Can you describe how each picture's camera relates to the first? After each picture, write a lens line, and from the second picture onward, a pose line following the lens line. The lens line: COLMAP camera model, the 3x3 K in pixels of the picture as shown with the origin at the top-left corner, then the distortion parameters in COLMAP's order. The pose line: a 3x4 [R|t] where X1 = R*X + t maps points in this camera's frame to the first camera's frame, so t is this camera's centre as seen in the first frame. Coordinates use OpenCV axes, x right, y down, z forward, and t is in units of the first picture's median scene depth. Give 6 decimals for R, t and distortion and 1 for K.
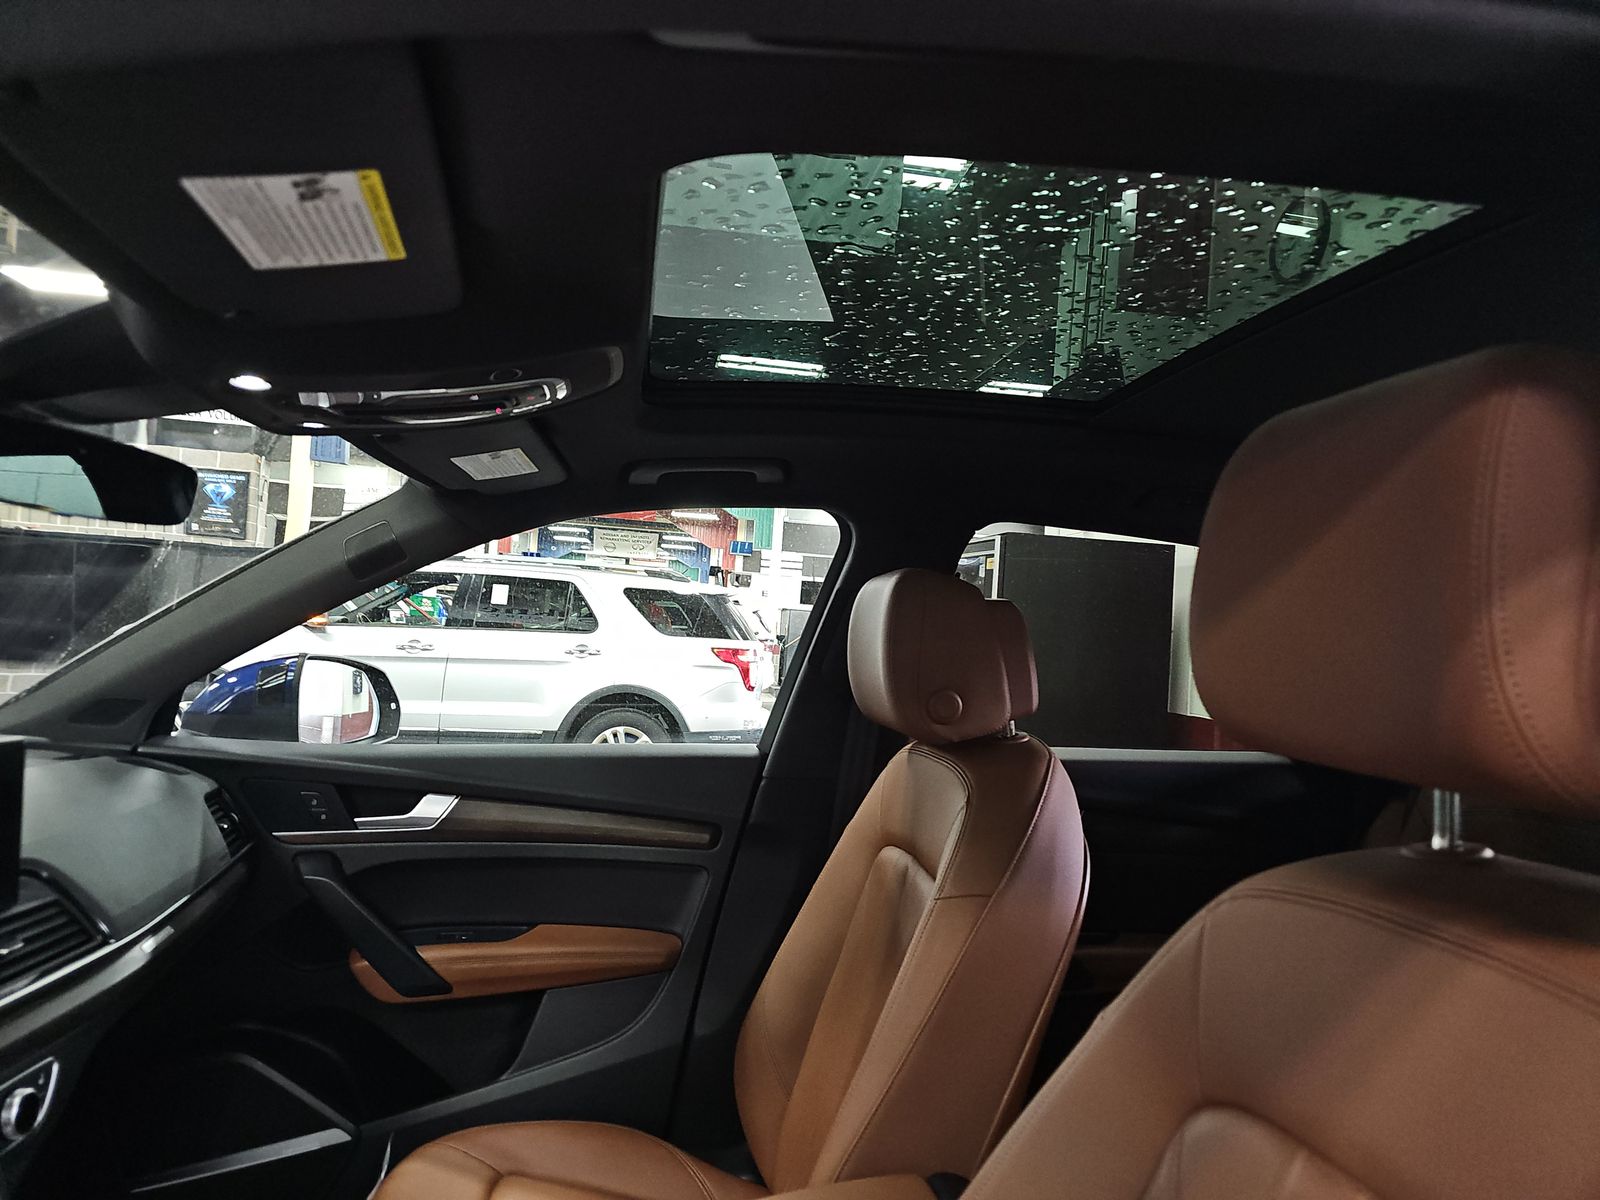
lens RADIAL K [[1033.8, 0, 791.6], [0, 1033.8, 599.1], [0, 0, 1]] dist [0.062959, -0.072499]
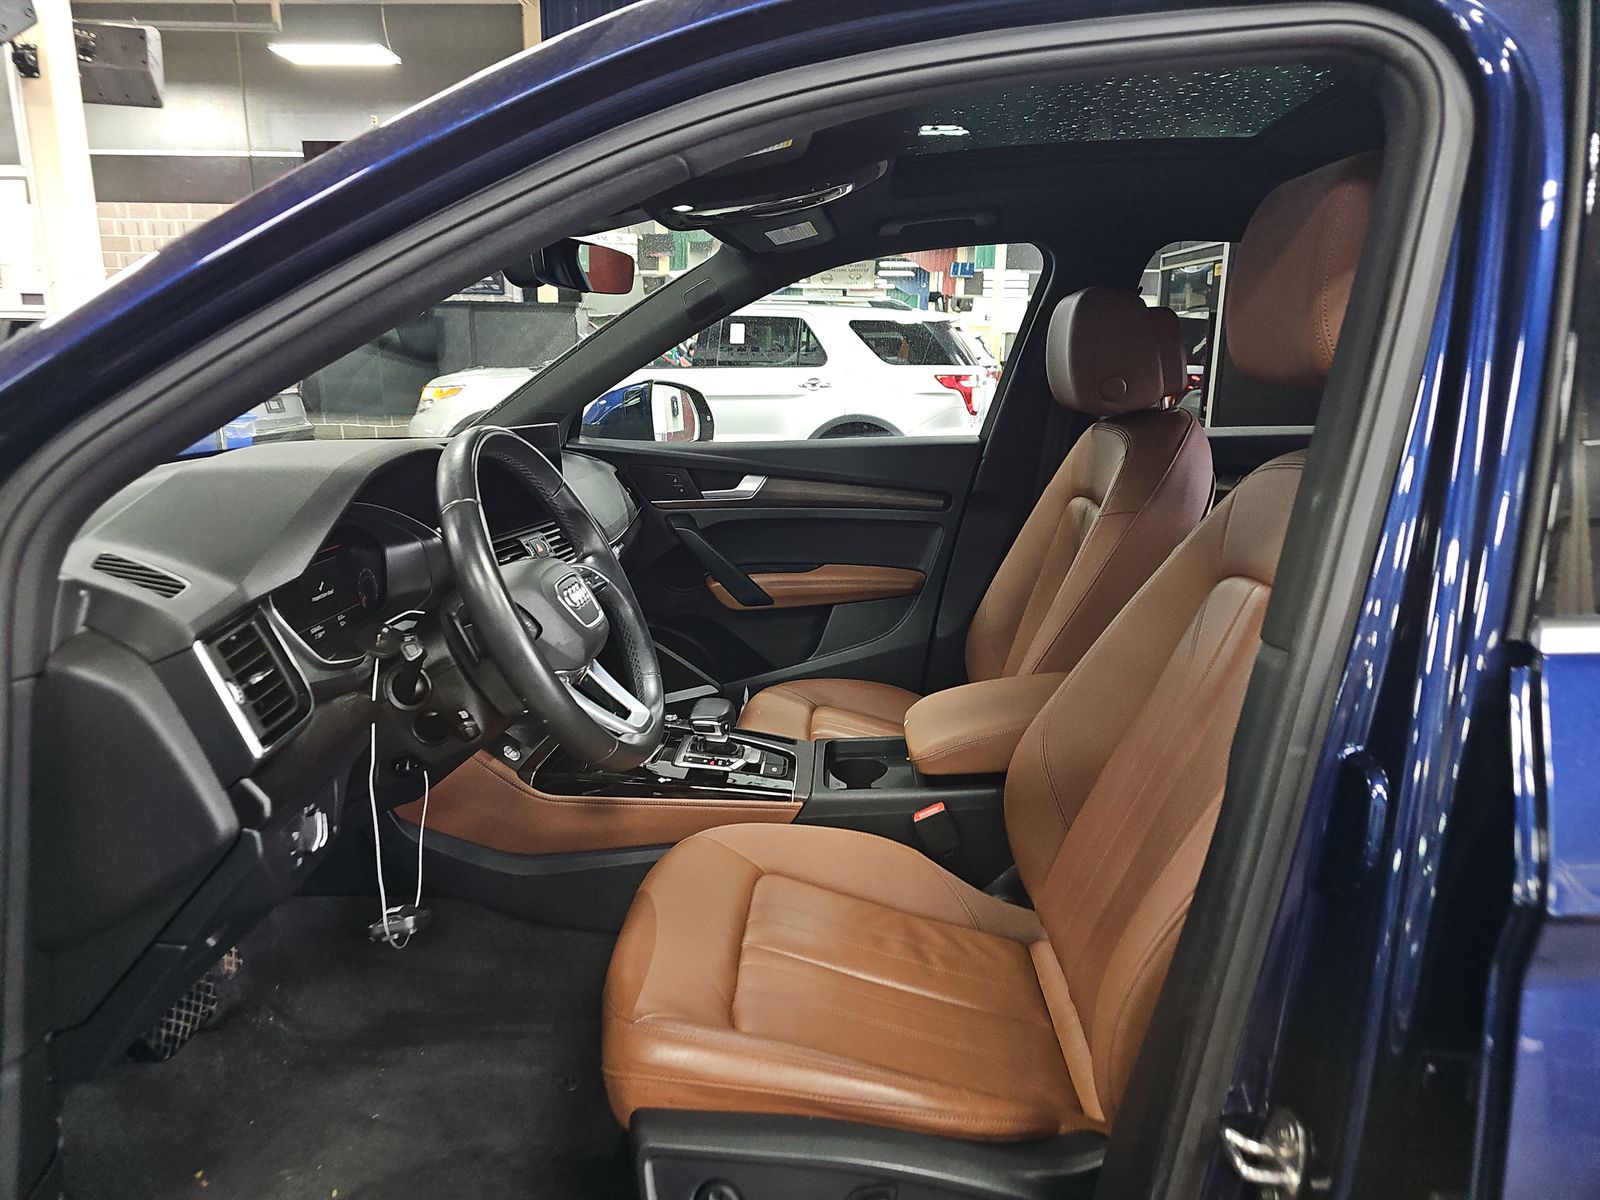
lens RADIAL K [[1033.8, 0, 791.6], [0, 1033.8, 599.1], [0, 0, 1]] dist [0.062959, -0.072499]
pose [[0.977042, -0.004541, -0.213000, 0.014842], [0.057929, 0.967768, 0.245092, 0.005596], [0.205022, -0.251804, 0.945812, -0.346357]]
